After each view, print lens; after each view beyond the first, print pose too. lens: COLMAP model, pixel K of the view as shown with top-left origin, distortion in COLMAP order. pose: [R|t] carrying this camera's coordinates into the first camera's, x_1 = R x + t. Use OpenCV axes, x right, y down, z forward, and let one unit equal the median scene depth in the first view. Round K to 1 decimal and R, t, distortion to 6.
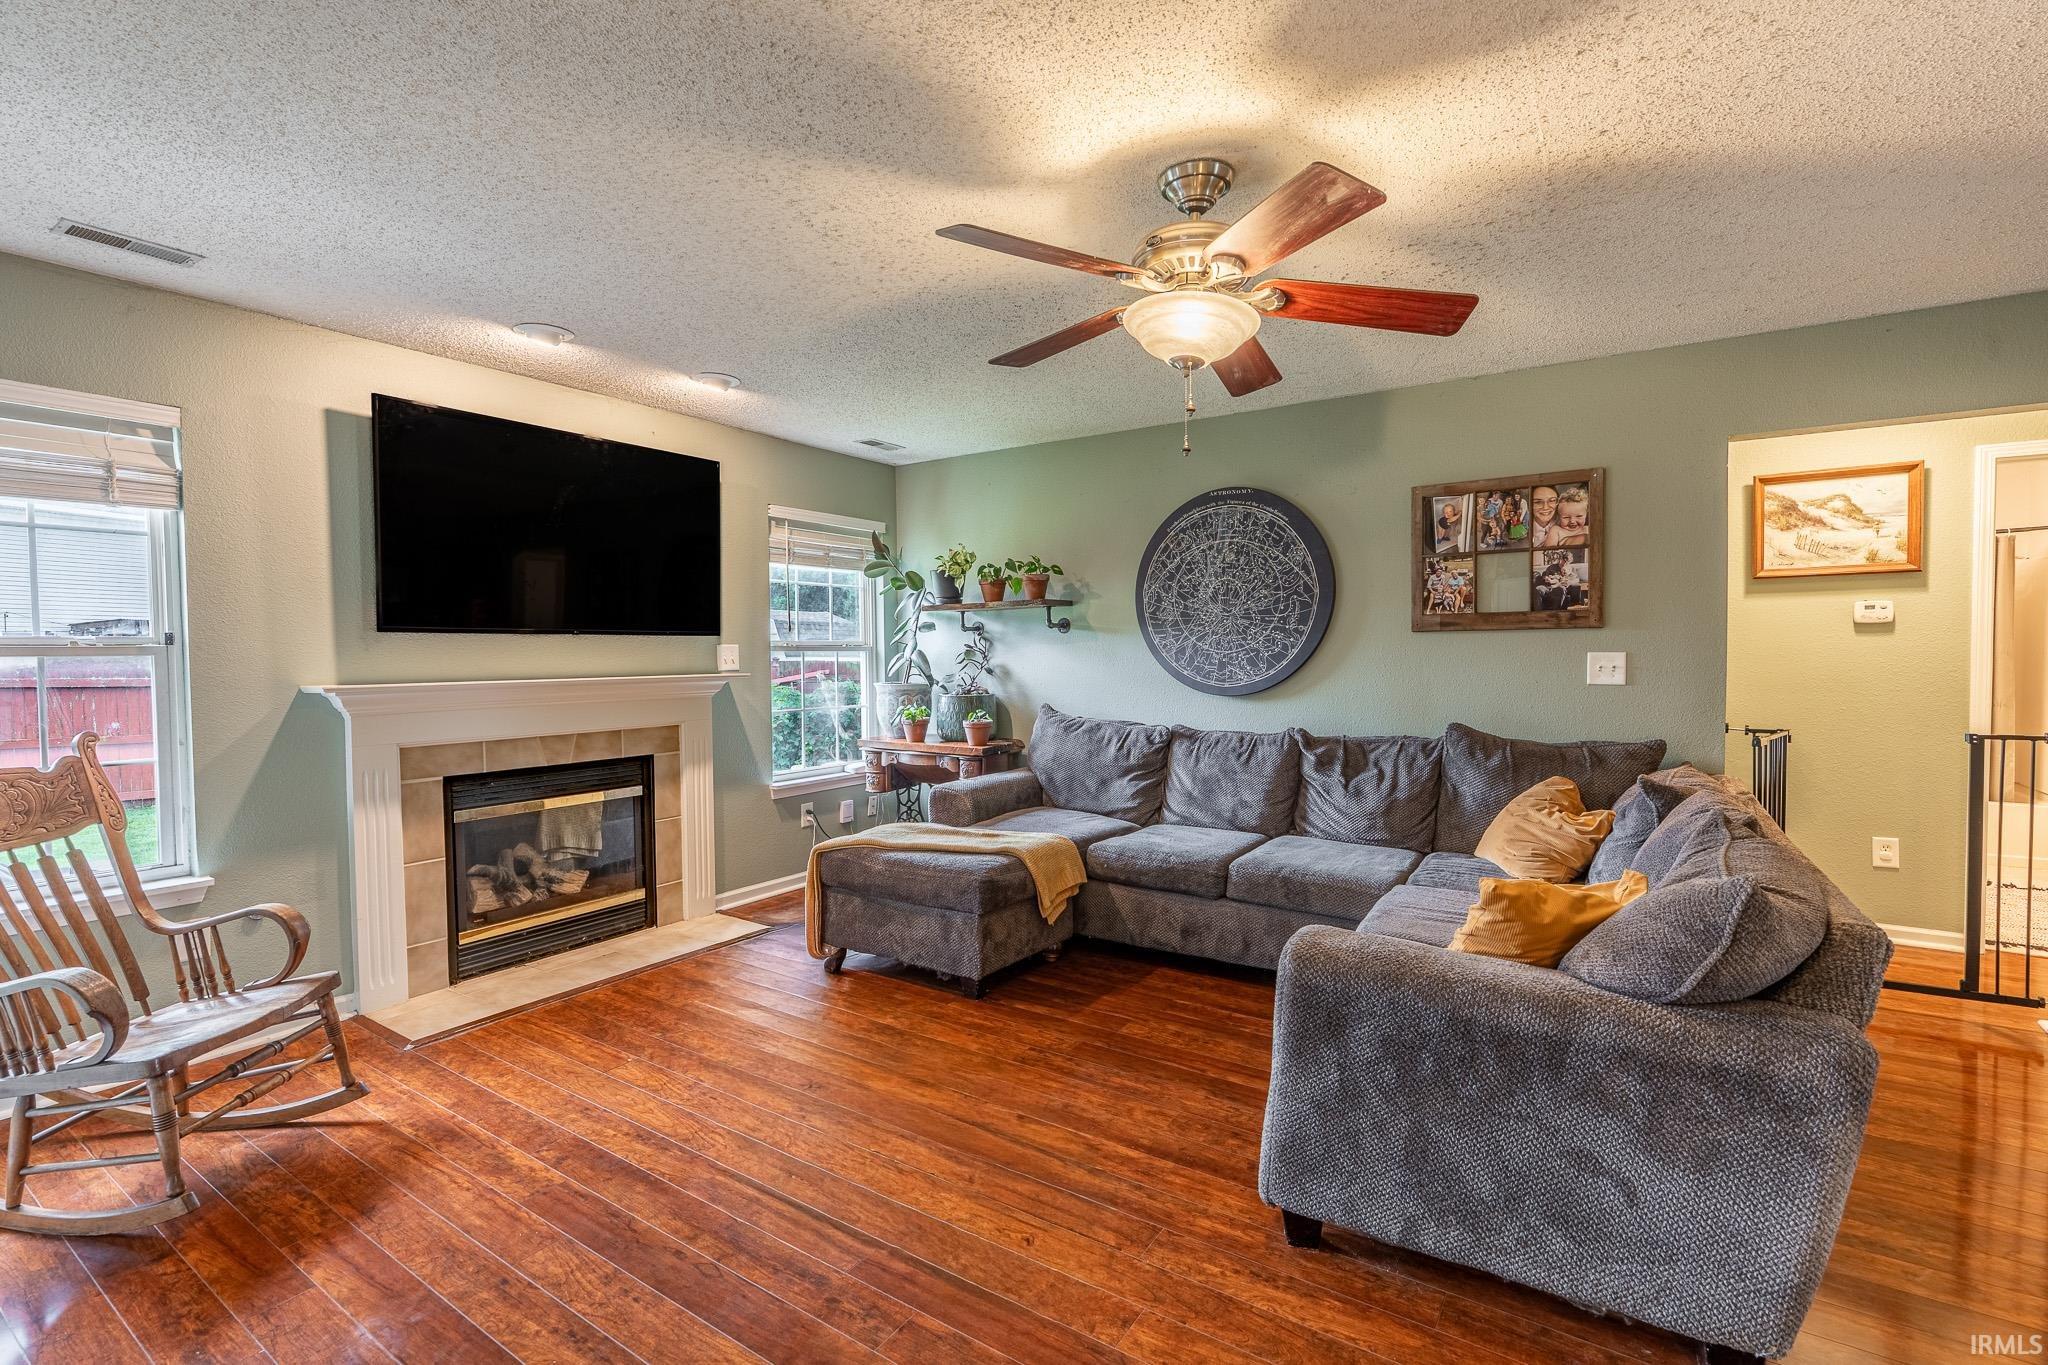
lens RADIAL K [[919.3, 0, 1027.6], [0, 919.3, 682.4], [0, 0, 1]] dist [-0.009081, 0.003480]
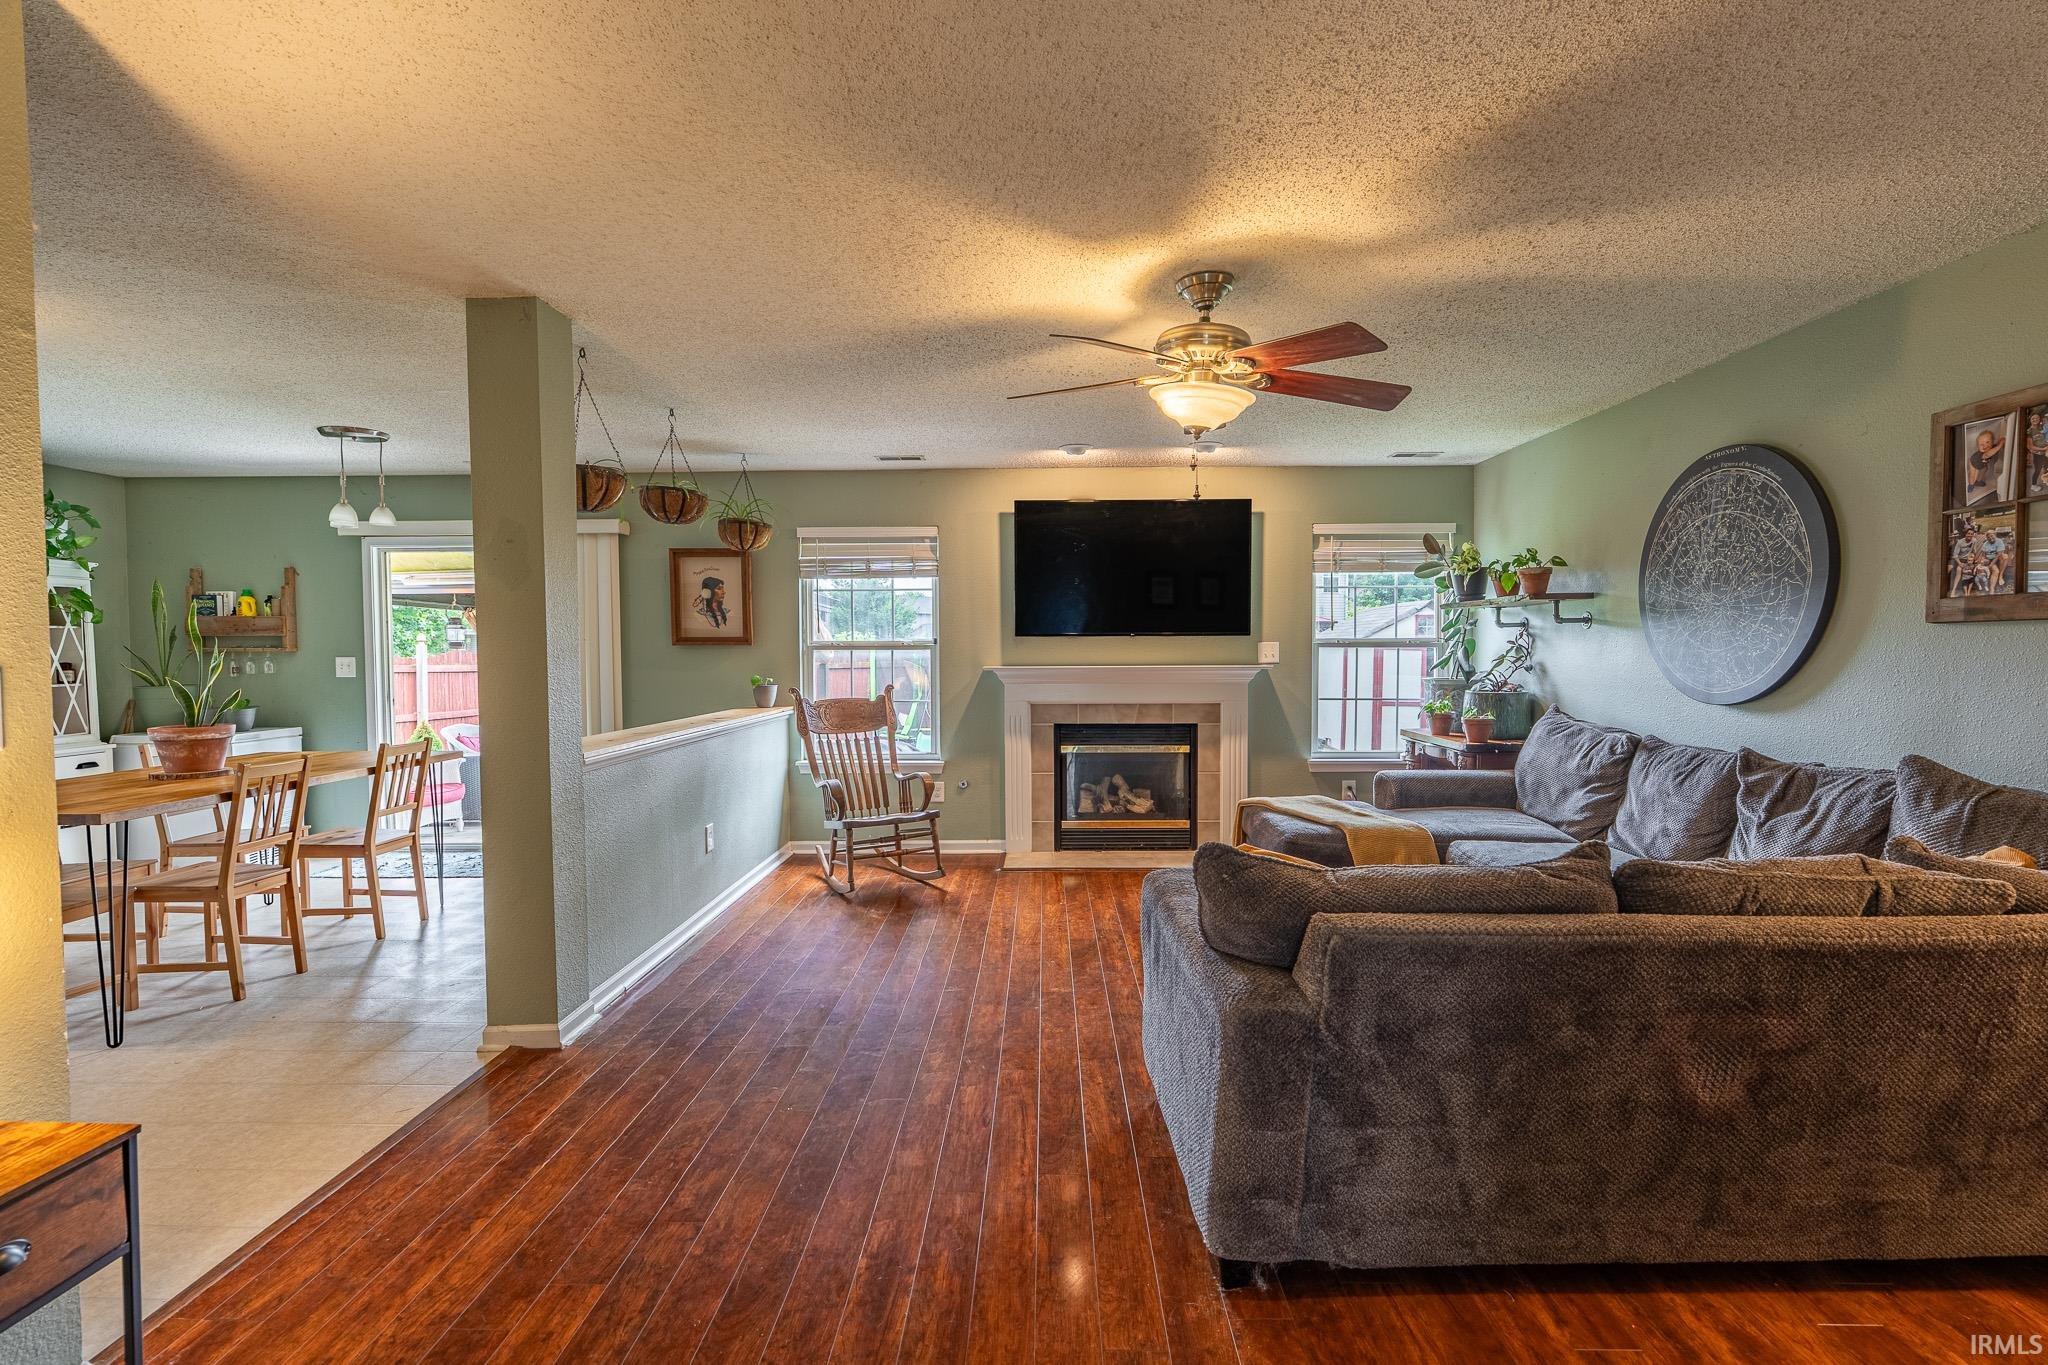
lens RADIAL K [[919.3, 0, 1027.6], [0, 919.3, 682.4], [0, 0, 1]] dist [-0.009081, 0.003480]
pose [[0.540441, 0.035191, -0.840645, 0.653174], [-0.027890, 0.999325, 0.023904, -0.008343], [0.840919, 0.010527, 0.541058, 0.057121]]
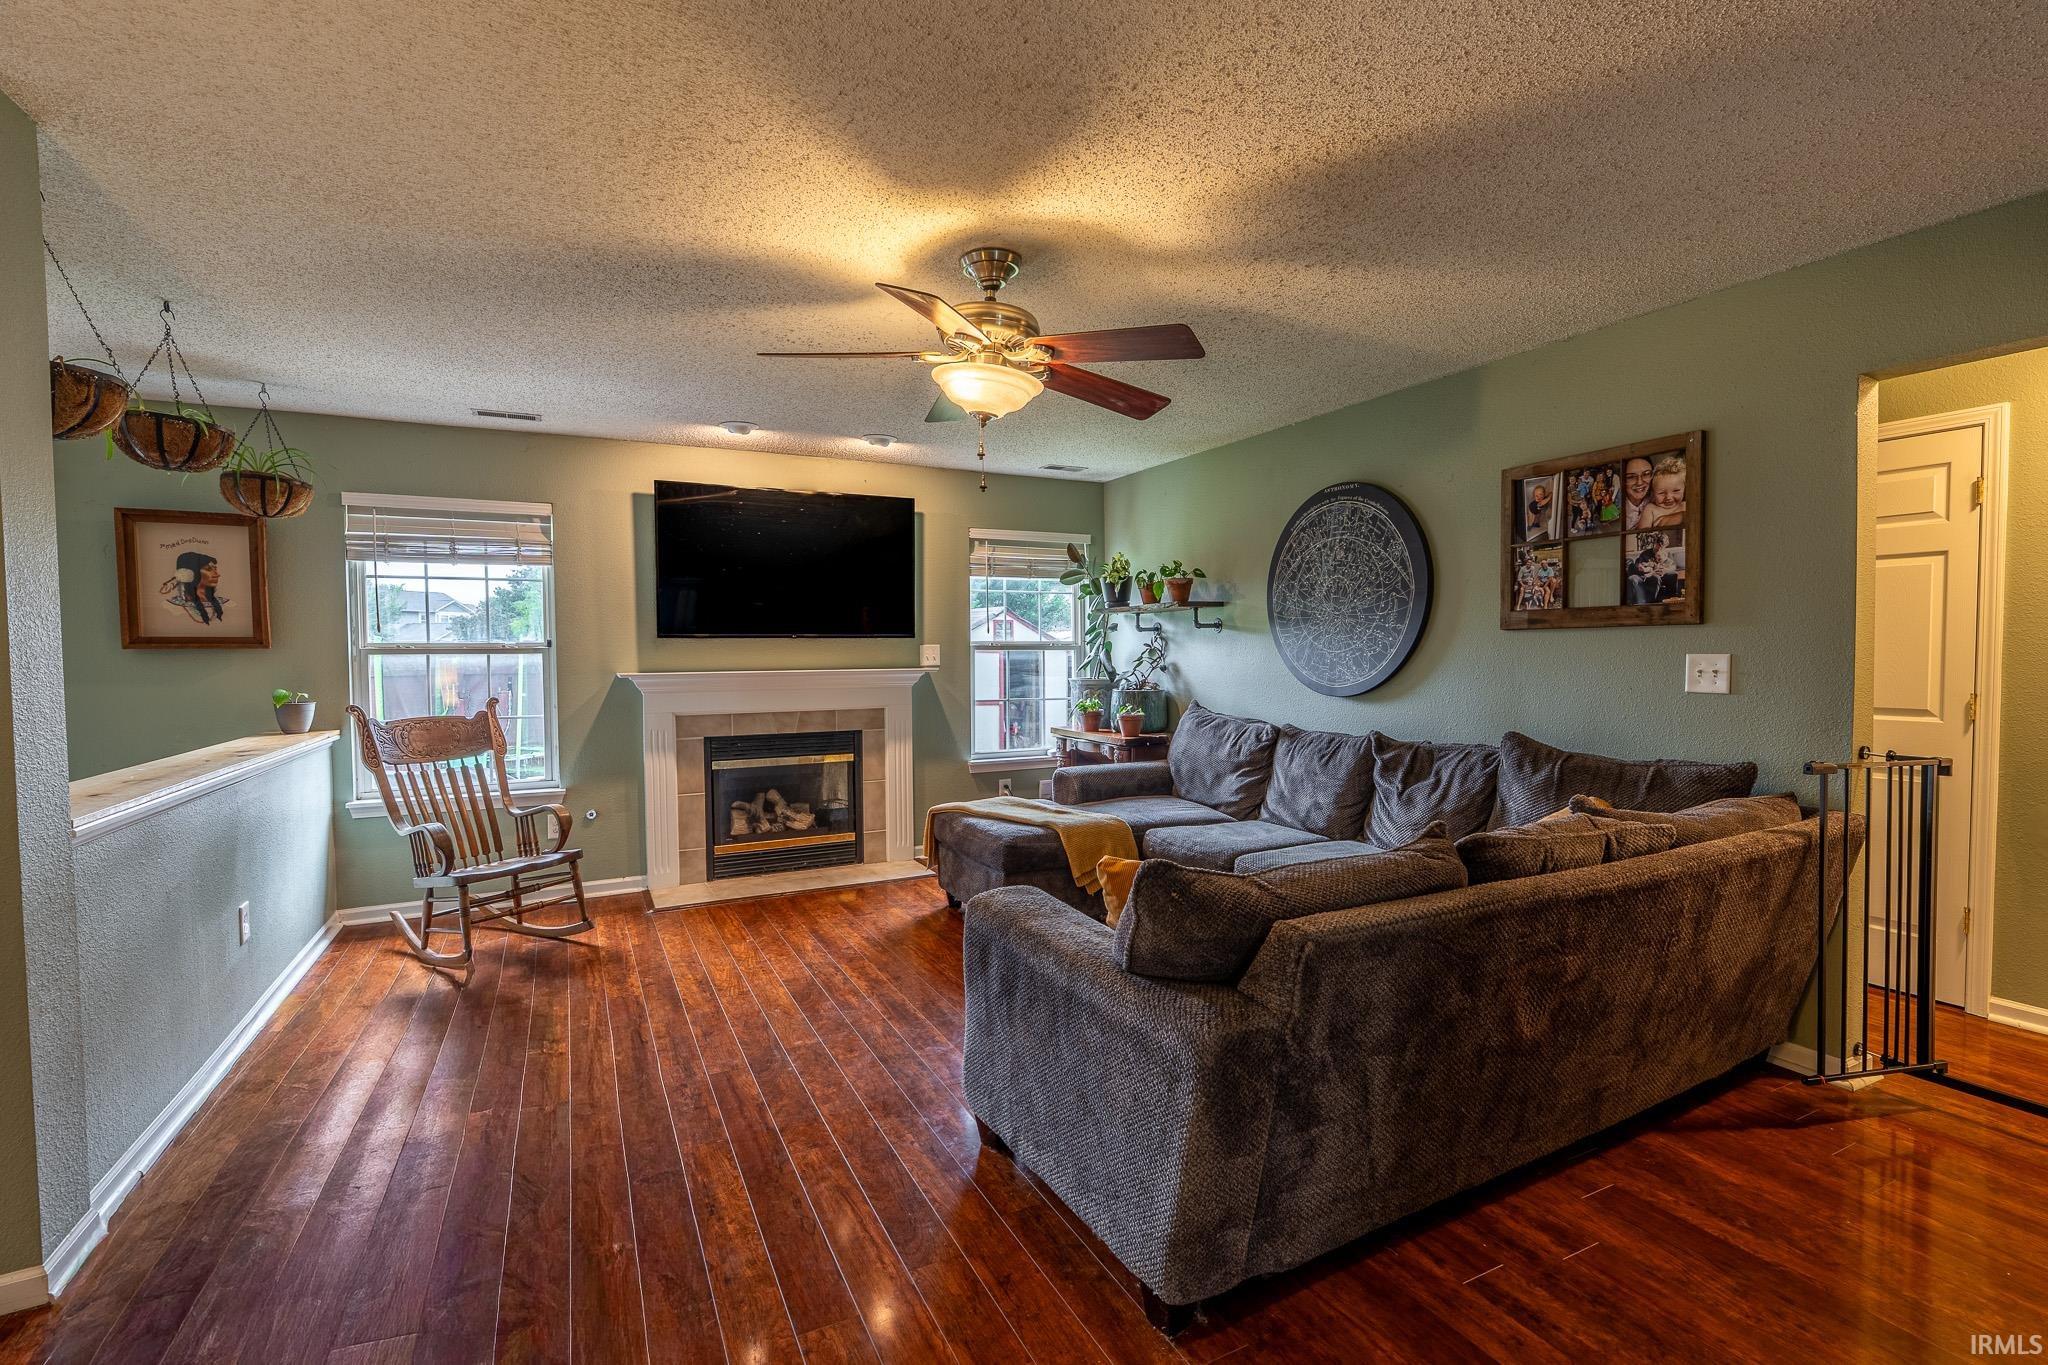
lens RADIAL K [[919.3, 0, 1027.6], [0, 919.3, 682.4], [0, 0, 1]] dist [-0.009081, 0.003480]
pose [[0.871283, 0.018395, -0.490437, 0.470402], [-0.015968, 0.999831, 0.009132, -0.004560], [0.490522, -0.000125, 0.871429, -0.016009]]
